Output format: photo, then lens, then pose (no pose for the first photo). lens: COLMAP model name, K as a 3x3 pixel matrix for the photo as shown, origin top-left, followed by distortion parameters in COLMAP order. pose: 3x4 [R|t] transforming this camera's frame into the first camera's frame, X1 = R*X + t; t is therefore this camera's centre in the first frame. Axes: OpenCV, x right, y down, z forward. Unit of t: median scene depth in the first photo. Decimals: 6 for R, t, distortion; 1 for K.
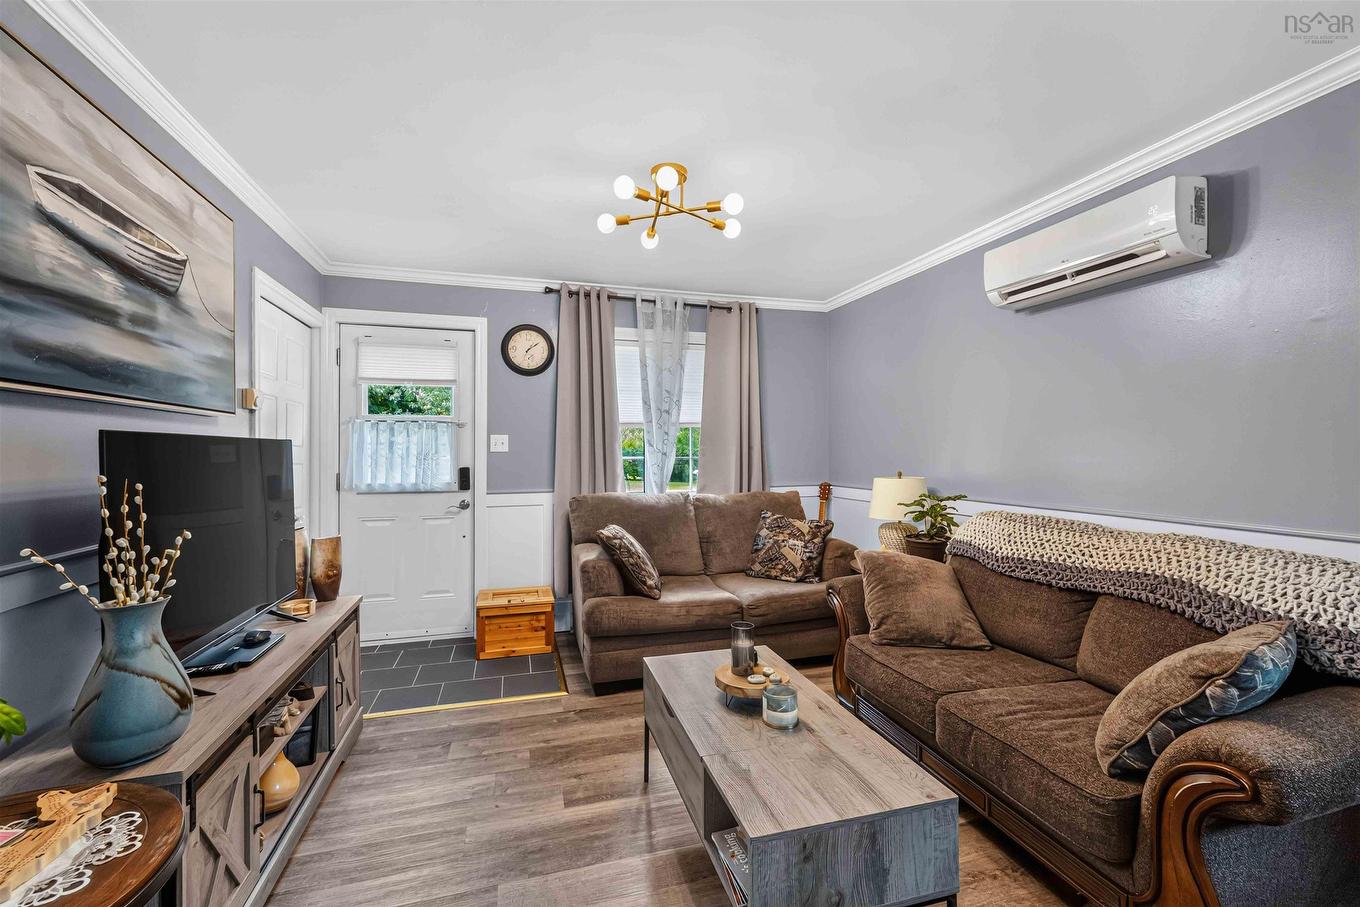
lens RADIAL K [[572.5, 0, 683.0], [0, 572.5, 449.7], [0, 0, 1]] dist [0.011908, -0.000278]
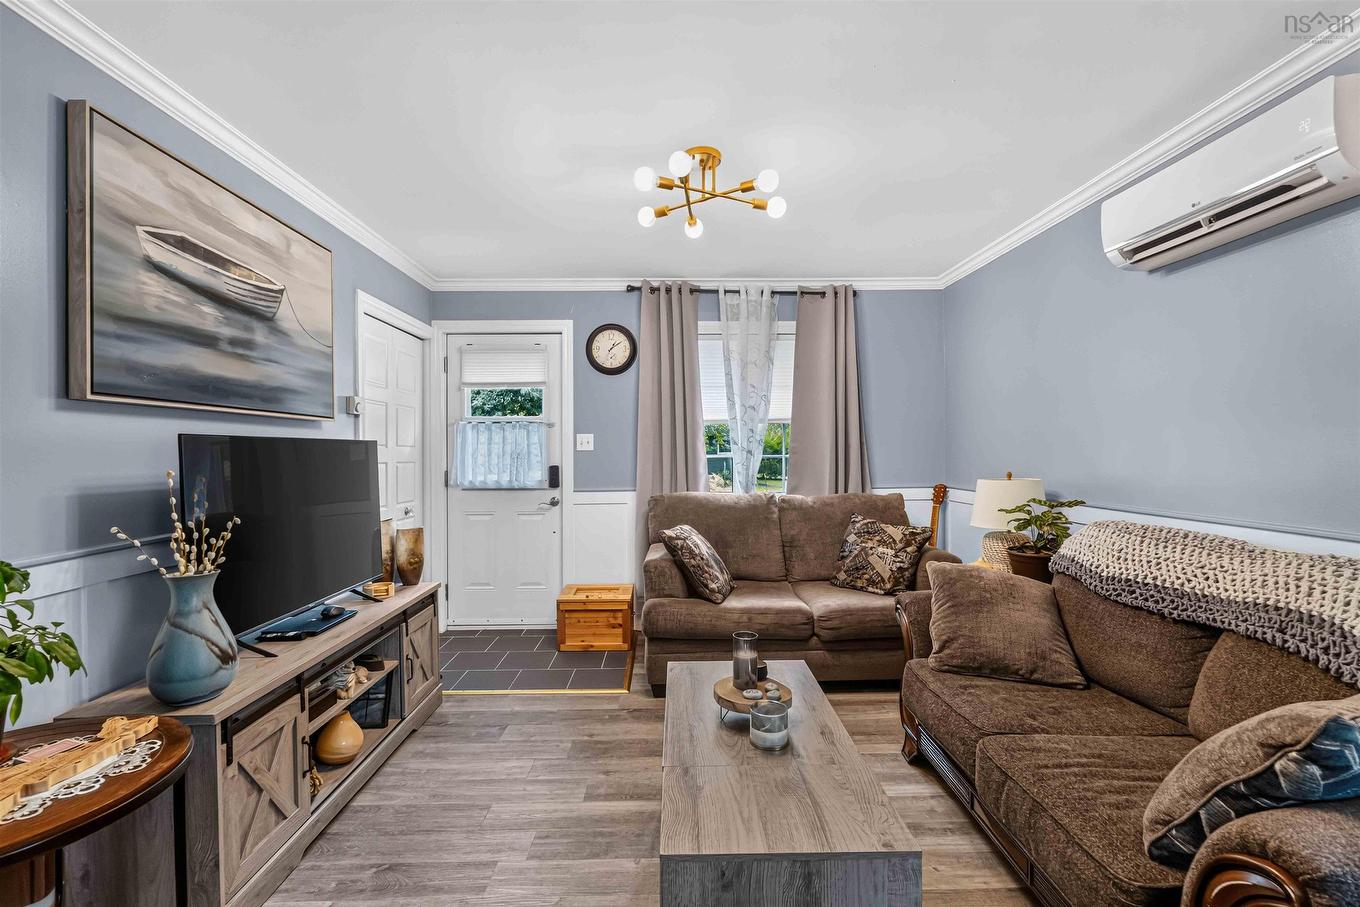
lens RADIAL K [[595.8, 0, 680.0], [0, 595.8, 453.5], [0, 0, 1]] dist [-0.003580, -0.000001]
pose [[0.964263, -0.003241, -0.264928, 0.213722], [0.005514, 0.999954, 0.007837, 0.002478], [0.264891, -0.009018, 0.964236, 0.035343]]
